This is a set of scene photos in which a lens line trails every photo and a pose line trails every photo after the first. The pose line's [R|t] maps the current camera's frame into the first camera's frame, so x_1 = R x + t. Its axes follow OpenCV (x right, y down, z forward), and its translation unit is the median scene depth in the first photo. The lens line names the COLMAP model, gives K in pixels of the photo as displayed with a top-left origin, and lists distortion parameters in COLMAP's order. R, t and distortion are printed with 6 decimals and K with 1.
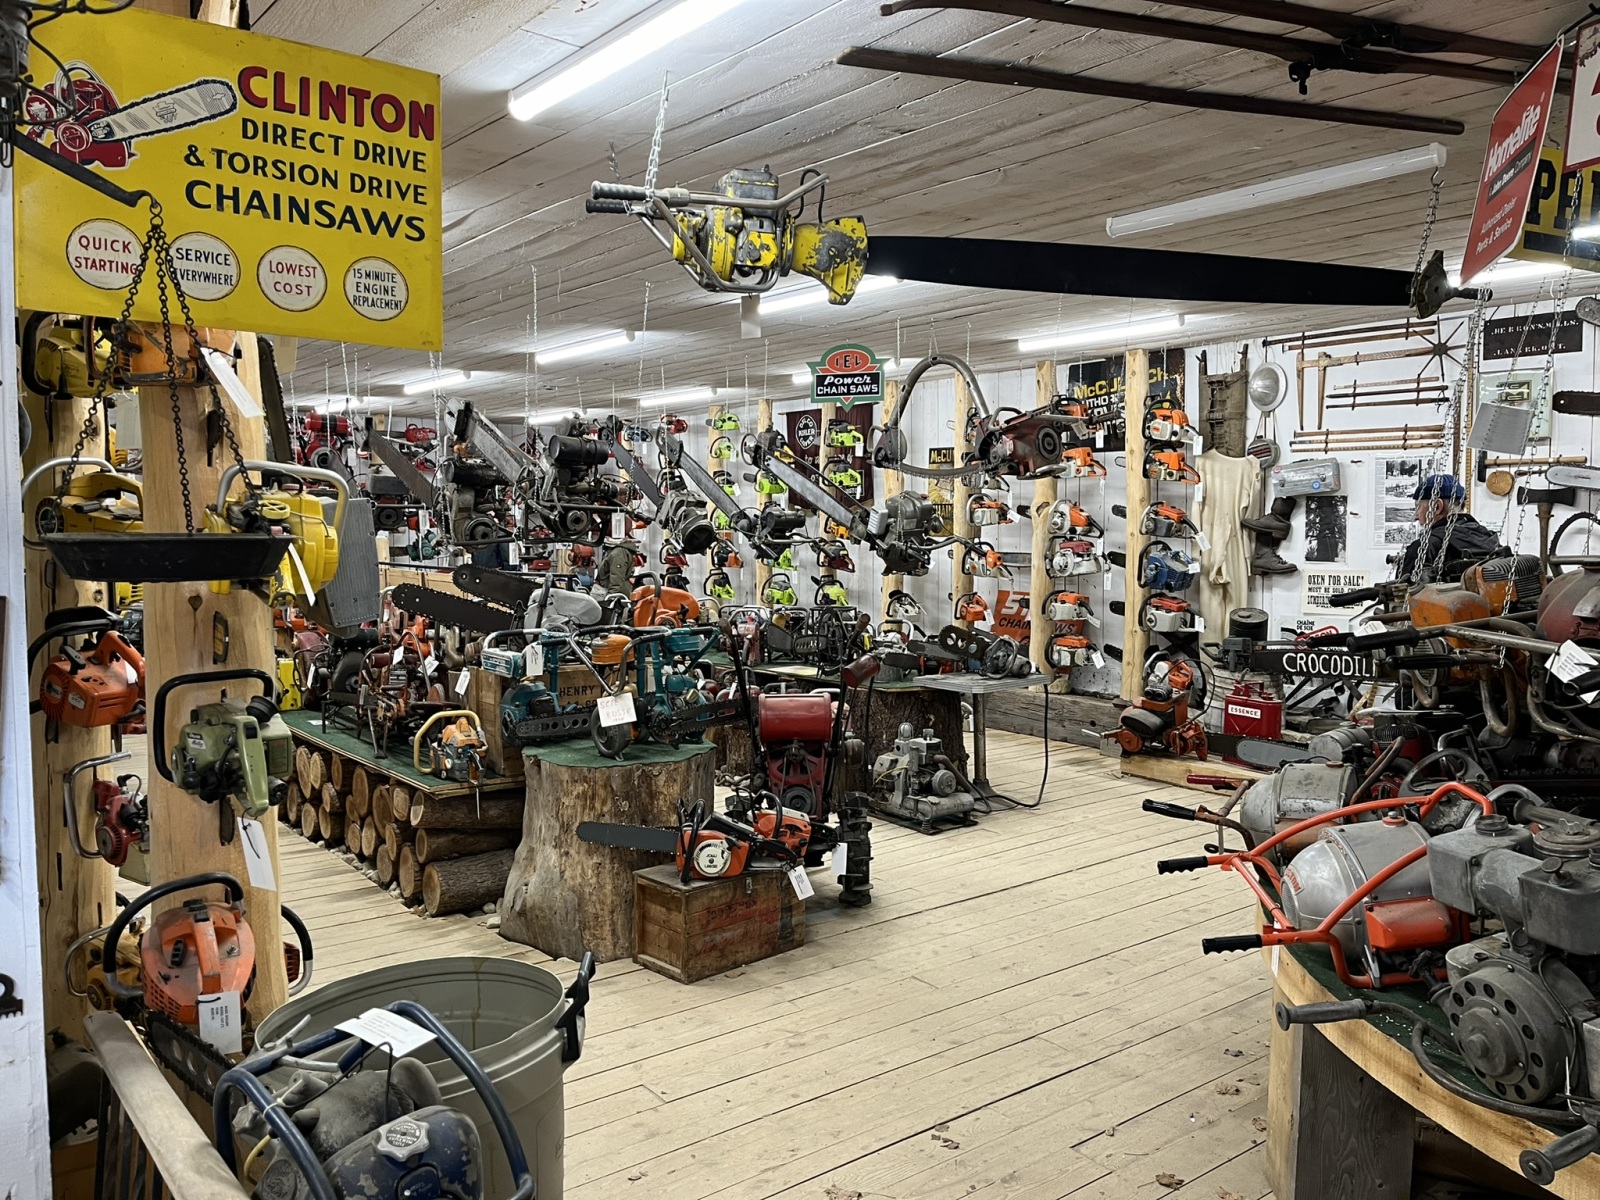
lens RADIAL K [[1186.1, 0, 800.0], [0, 1186.1, 600.0], [0, 0, 1]] dist [0.073803, -0.098102]
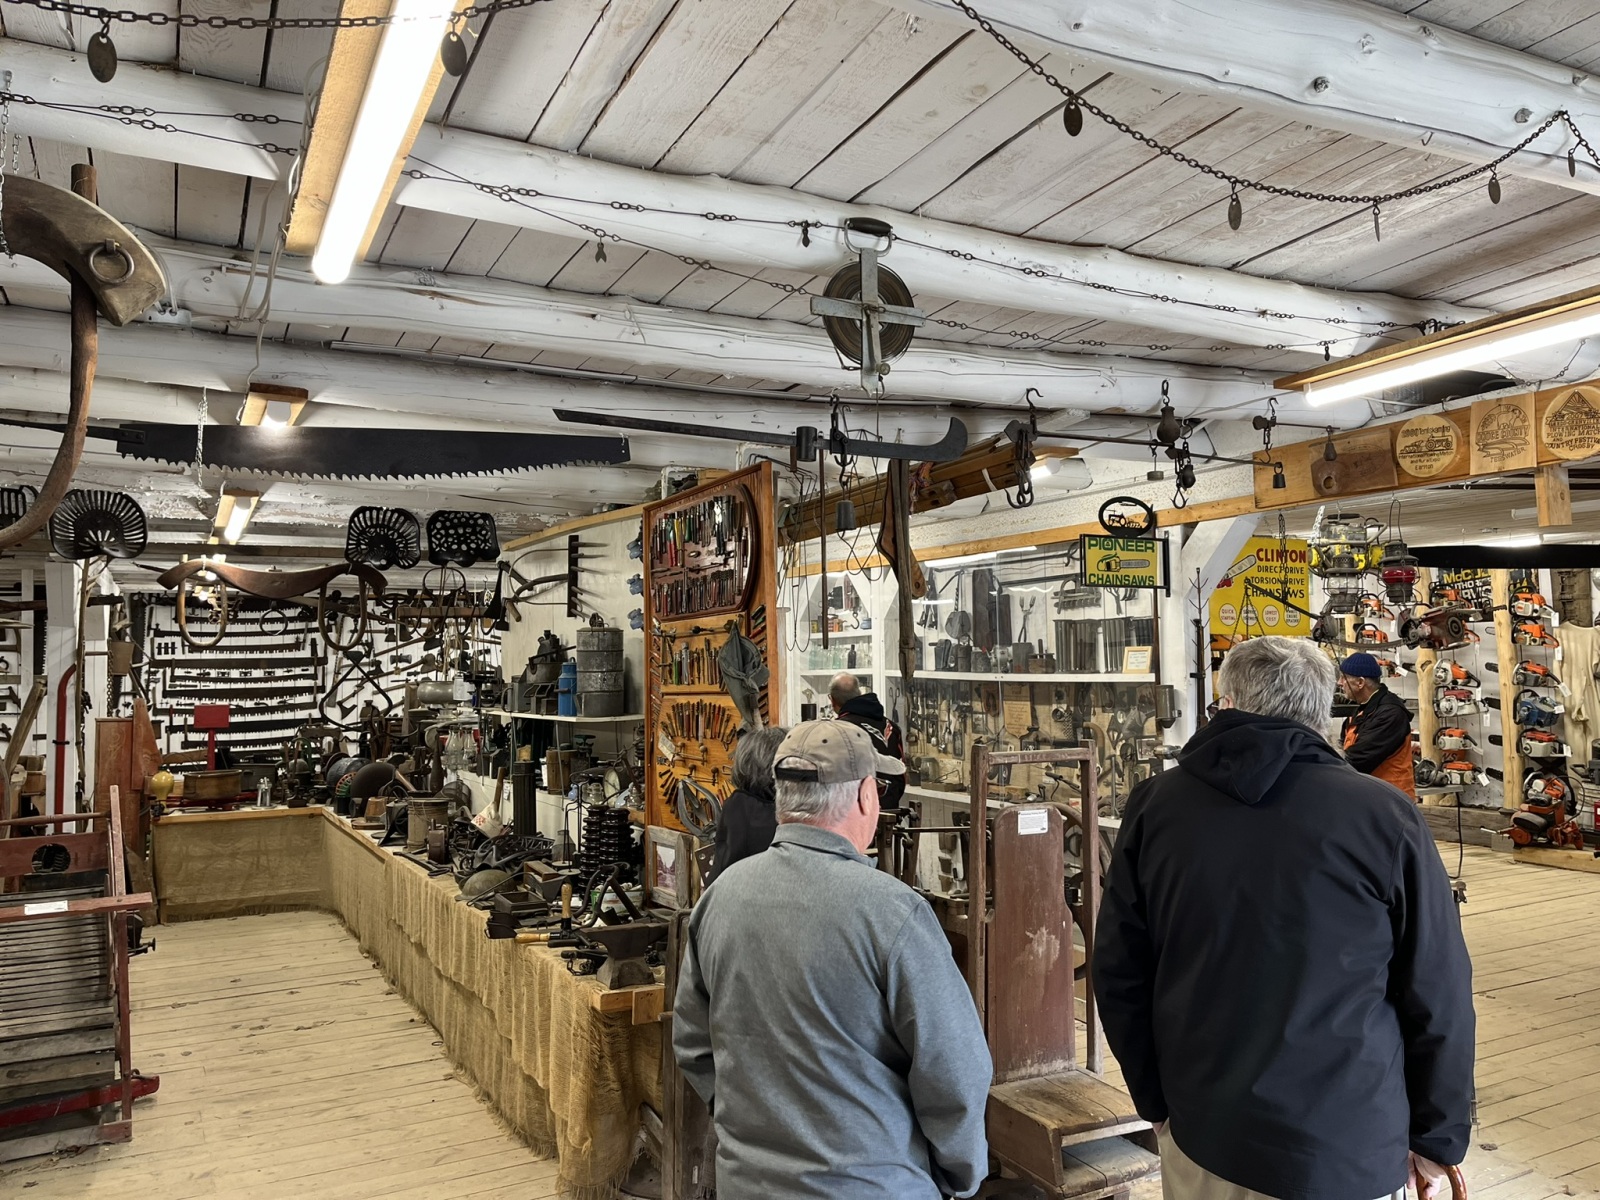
lens RADIAL K [[1186.1, 0, 800.0], [0, 1186.1, 600.0], [0, 0, 1]] dist [0.073803, -0.098102]
pose [[0.978836, -0.029594, -0.202496, -0.228320], [0.004781, 0.992525, -0.121947, 0.012171], [0.204591, 0.118398, 0.971661, -0.505430]]
